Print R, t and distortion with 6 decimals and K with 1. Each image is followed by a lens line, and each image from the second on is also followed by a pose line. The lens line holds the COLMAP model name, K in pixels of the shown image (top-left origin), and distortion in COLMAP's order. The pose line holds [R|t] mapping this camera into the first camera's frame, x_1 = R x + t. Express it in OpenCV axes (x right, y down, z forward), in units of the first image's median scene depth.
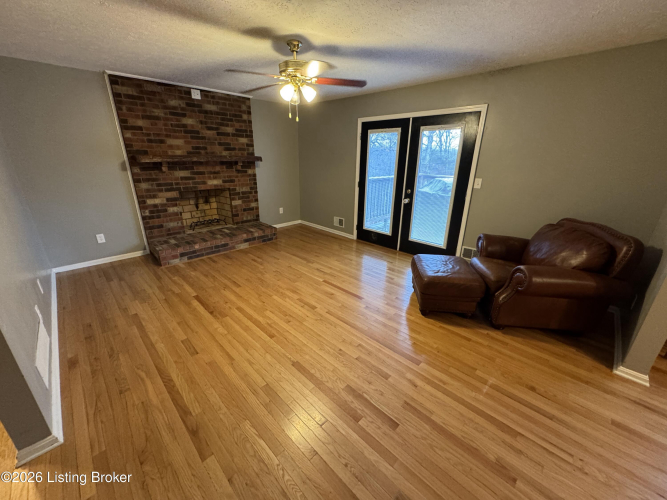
lens RADIAL K [[265.5, 0, 332.2], [0, 265.5, 250.6], [0, 0, 1]] dist [-0.001521, -0.000473]
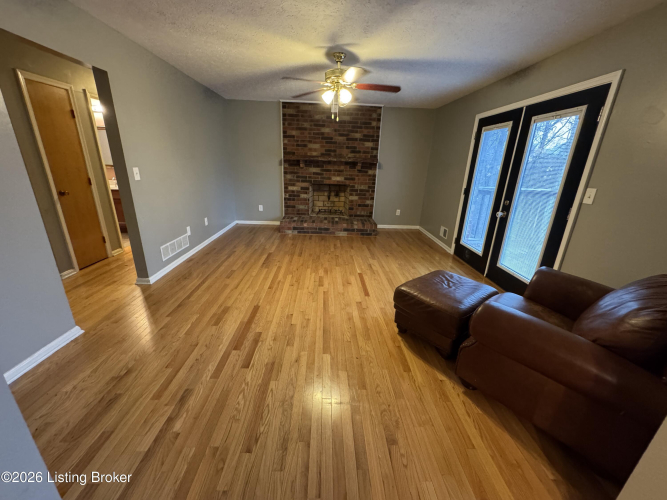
lens RADIAL K [[265.5, 0, 329.8], [0, 265.5, 249.1], [0, 0, 1]] dist [-0.001521, -0.000473]
pose [[0.720864, 0.229947, -0.653819, 0.462198], [-0.259614, 0.964263, 0.052894, -0.000798], [0.642616, 0.131611, 0.754800, 0.112878]]
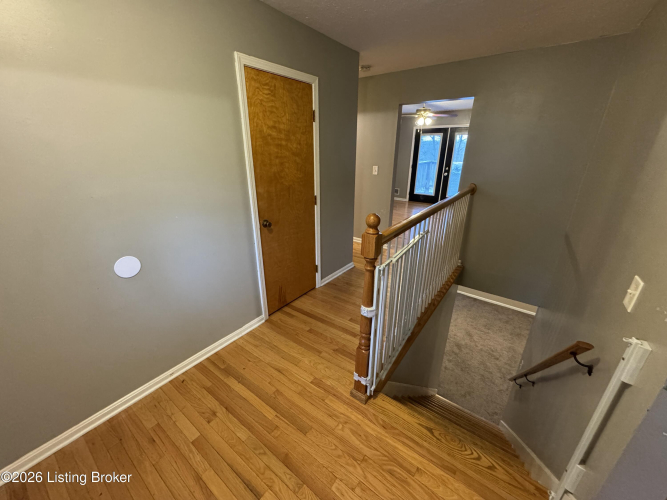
lens RADIAL K [[265.5, 0, 333.3], [0, 265.5, 251.1], [0, 0, 1]] dist [-0.001521, -0.000473]
pose [[0.989610, -0.063796, 0.128847, -0.747464], [0.060598, 0.997753, 0.028595, 0.235966], [-0.130382, -0.020490, 0.991252, -0.693183]]
